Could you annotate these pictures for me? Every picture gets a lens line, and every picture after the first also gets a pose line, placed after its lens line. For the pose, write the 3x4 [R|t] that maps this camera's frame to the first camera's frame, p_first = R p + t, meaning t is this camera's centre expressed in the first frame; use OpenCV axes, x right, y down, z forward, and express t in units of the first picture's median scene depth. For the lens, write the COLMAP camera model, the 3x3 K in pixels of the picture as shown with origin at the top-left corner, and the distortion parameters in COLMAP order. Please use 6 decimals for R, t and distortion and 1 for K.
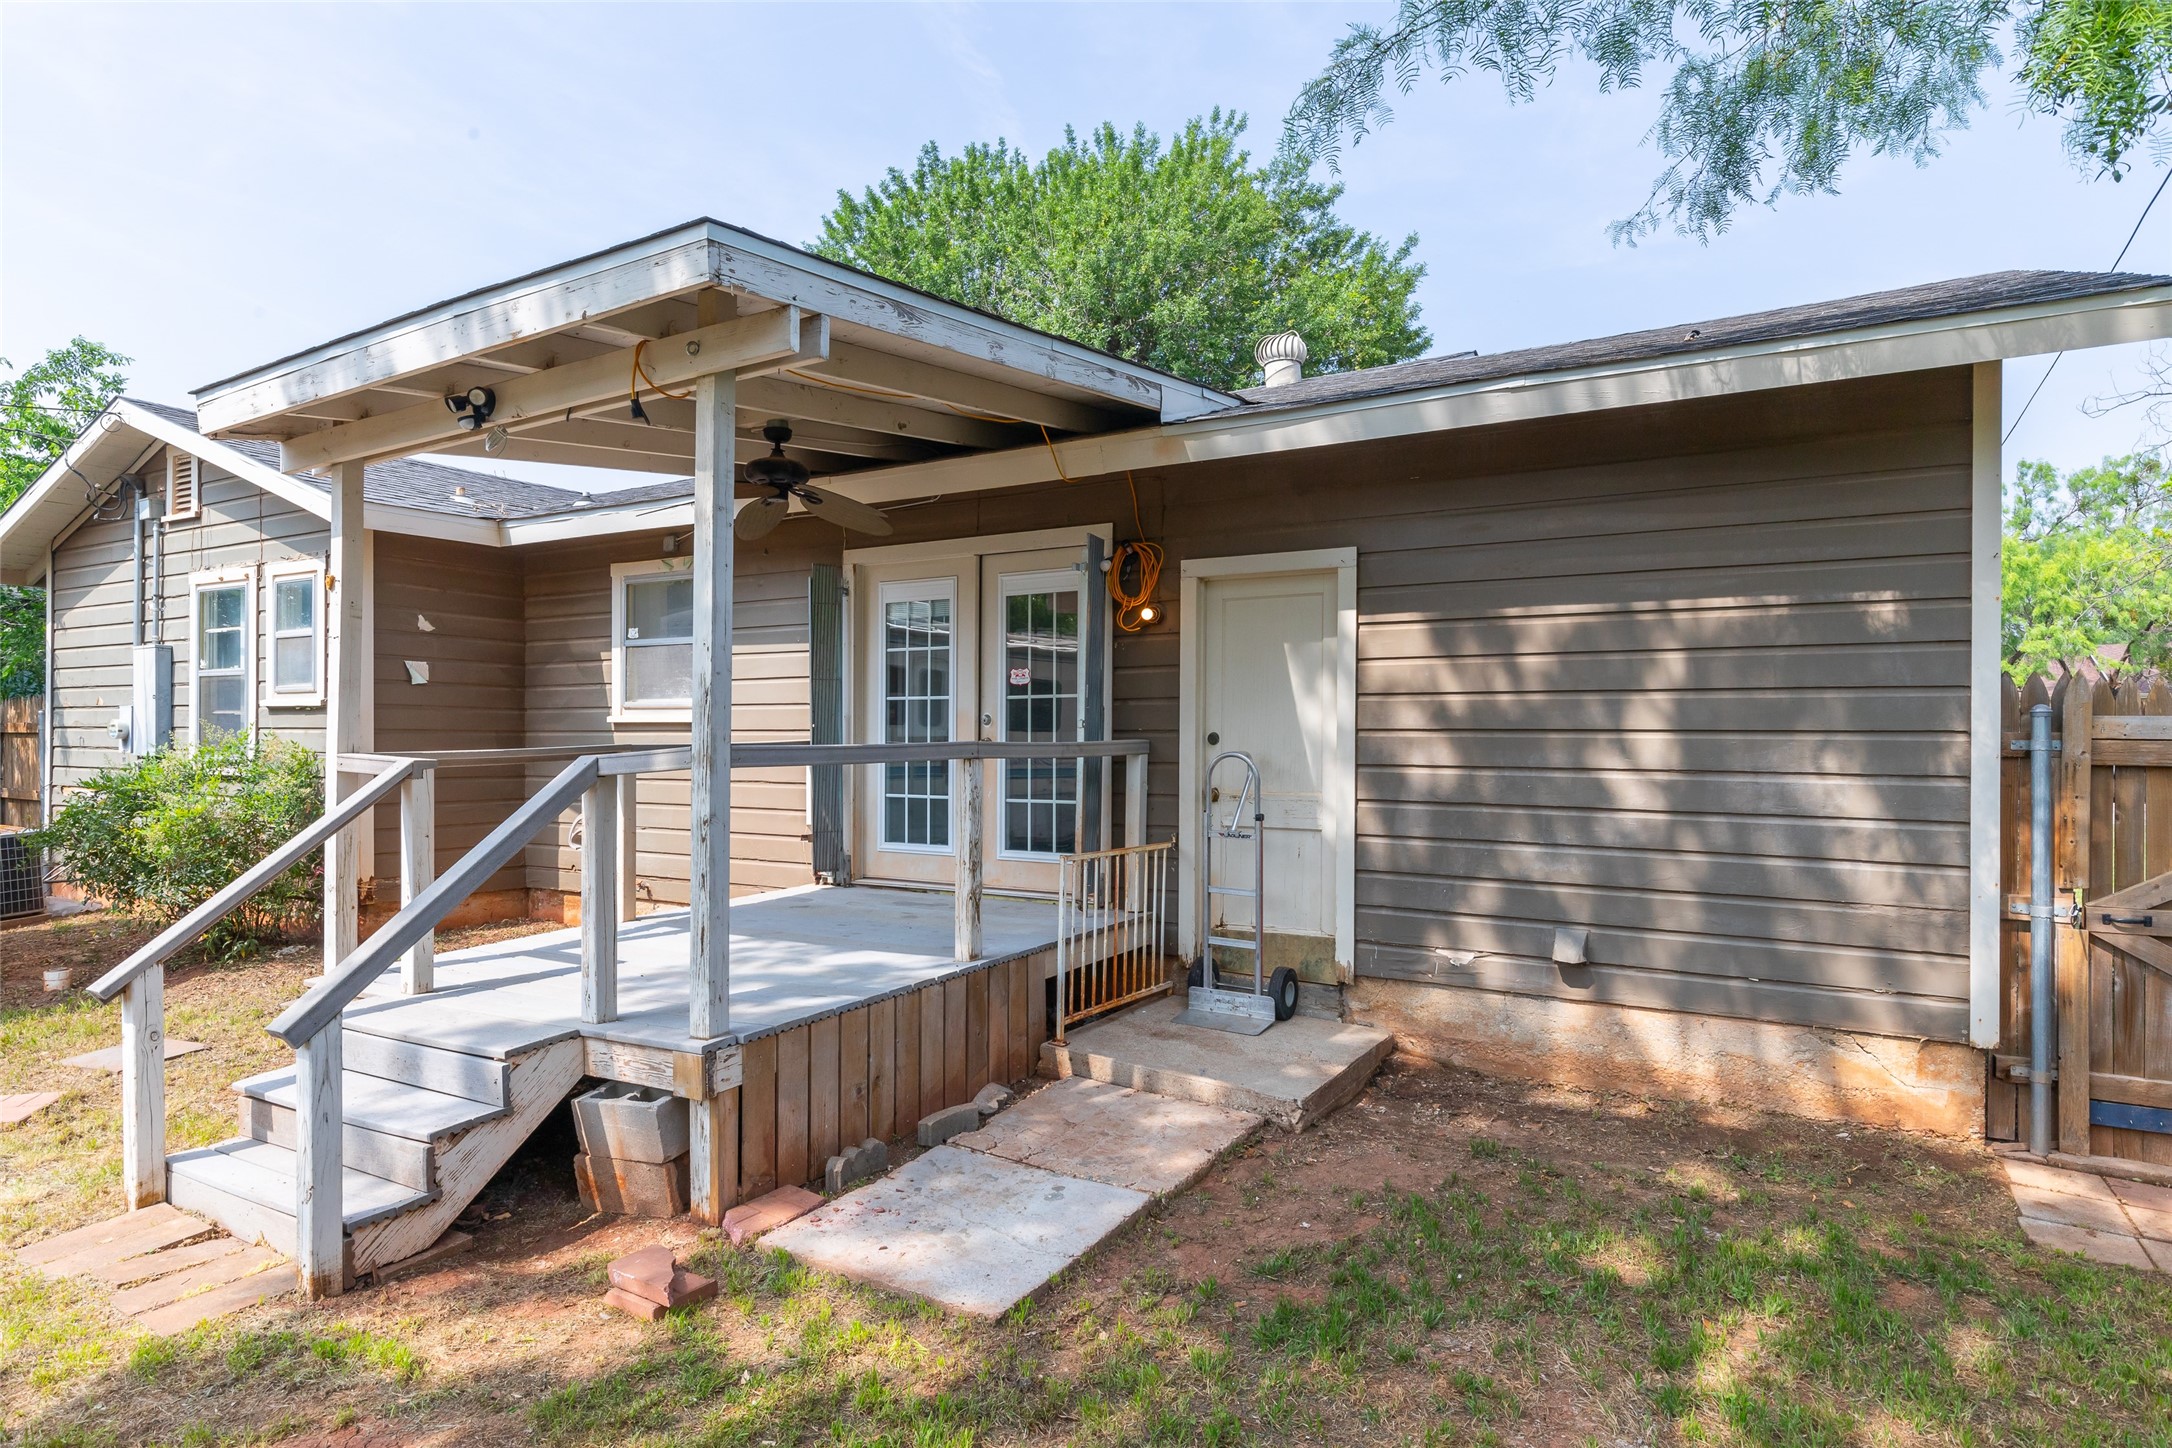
lens RADIAL K [[1241.3, 0, 1086.0], [0, 1241.3, 724.0], [0, 0, 1]] dist [0.003609, 0.000727]
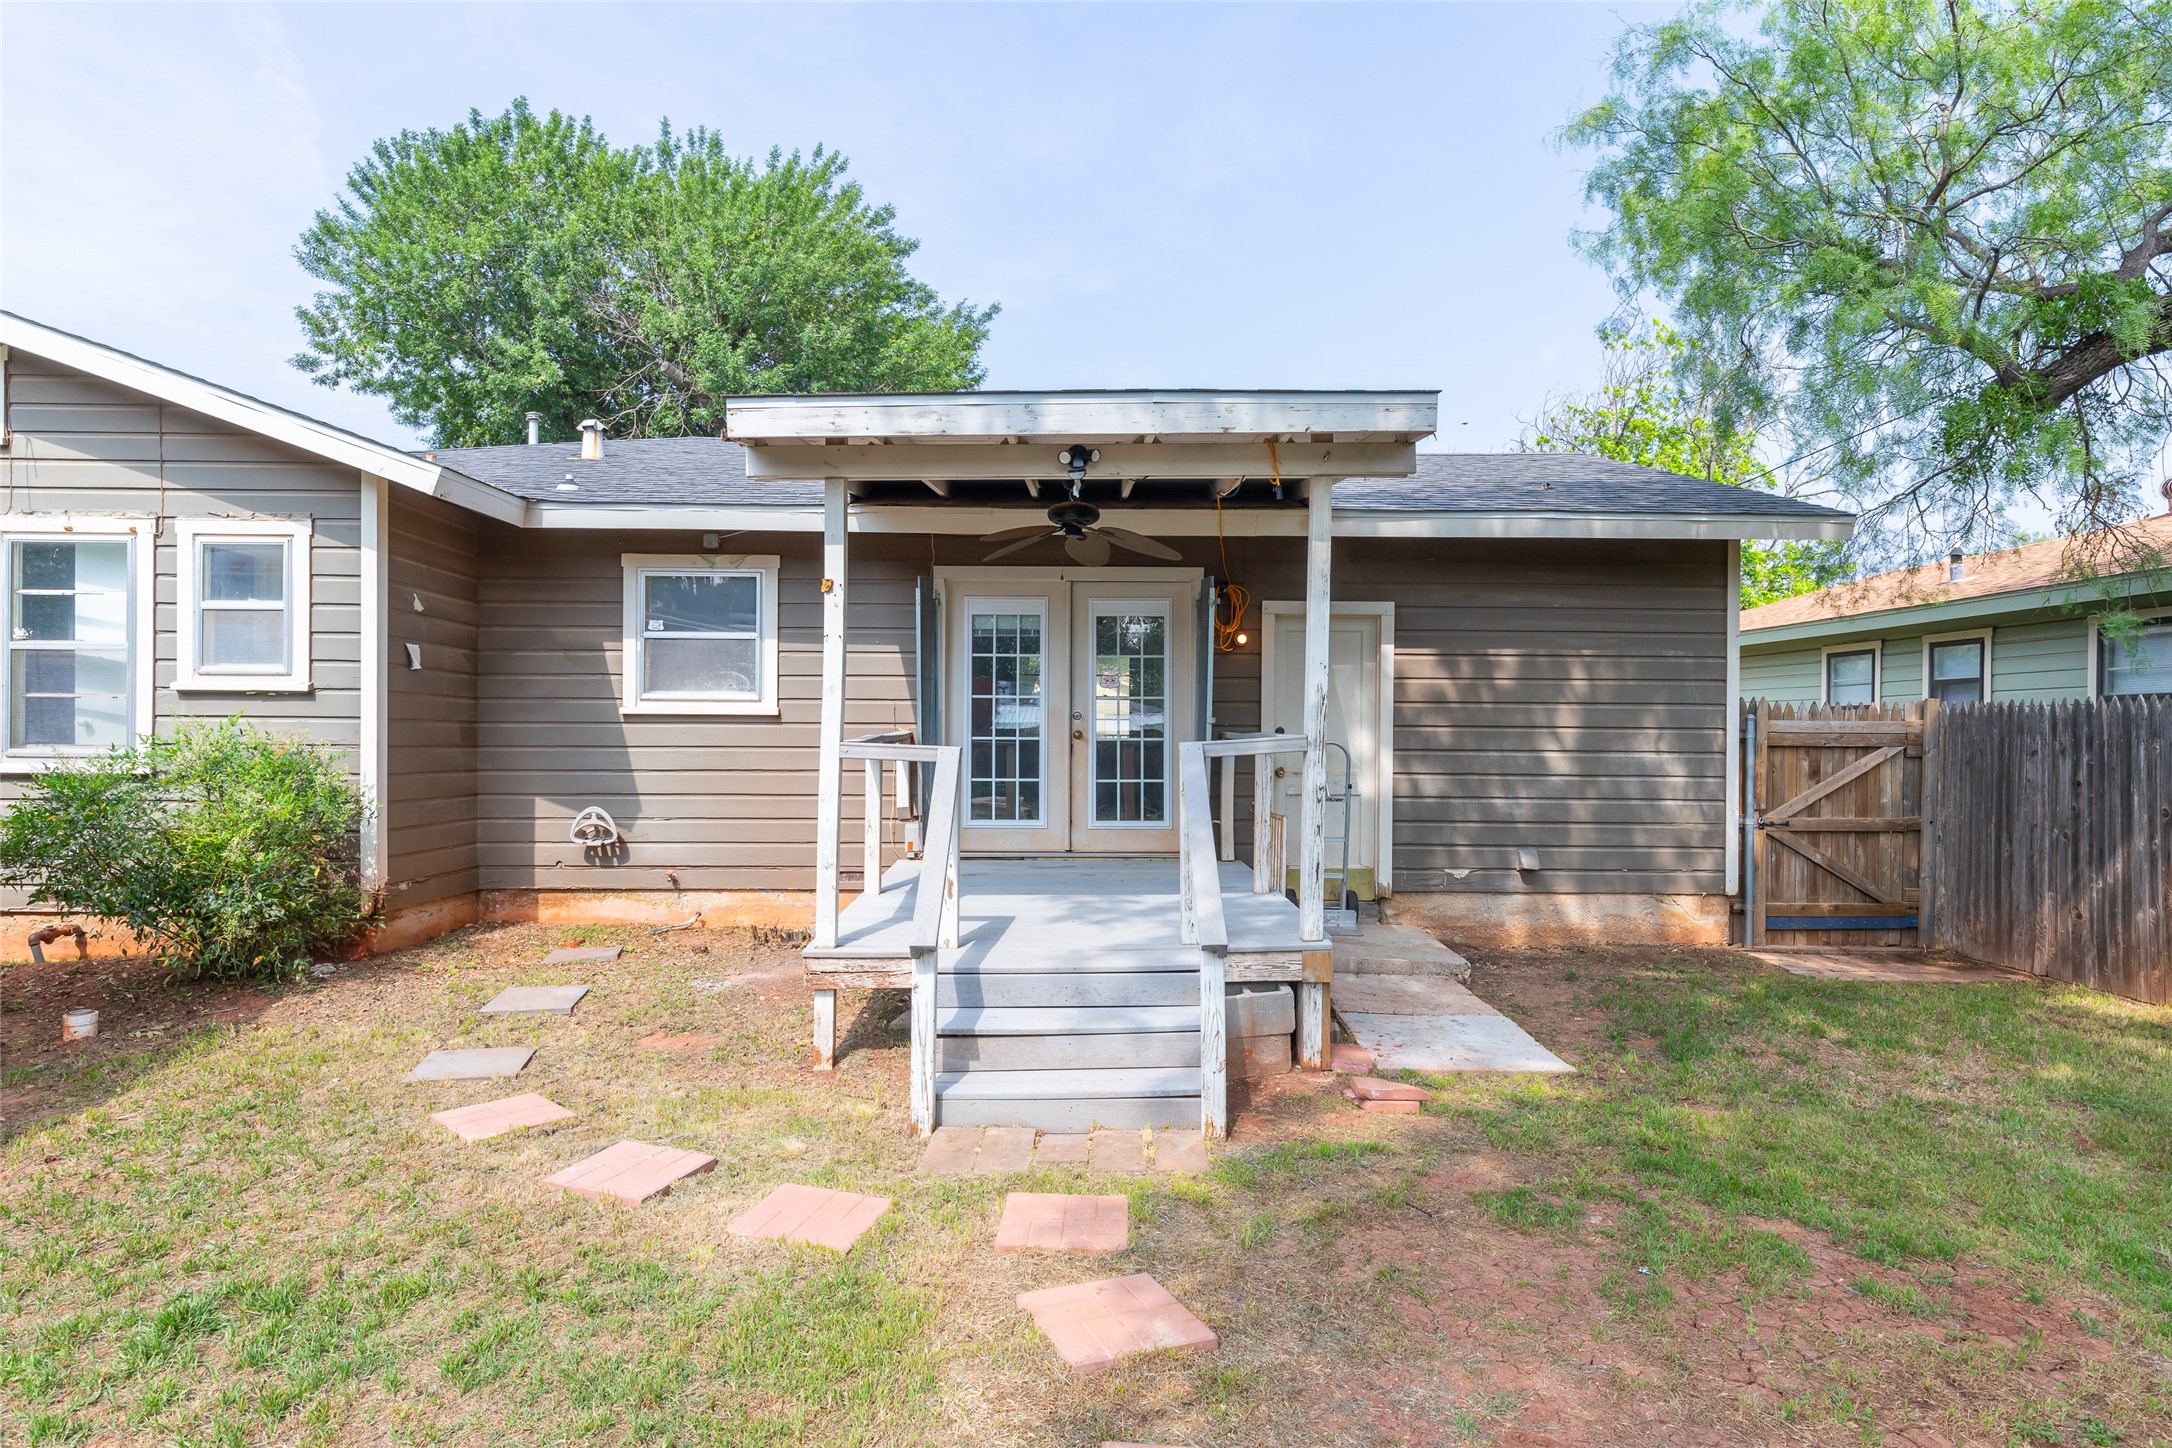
lens RADIAL K [[1206.1, 0, 1086.0], [0, 1206.1, 724.0], [0, 0, 1]] dist [0.003377, 0.000514]
pose [[0.840447, 0.006075, 0.541860, -0.877625], [-0.007938, 0.999968, 0.001101, 0.004289], [-0.541836, -0.005227, 0.840468, -0.011087]]
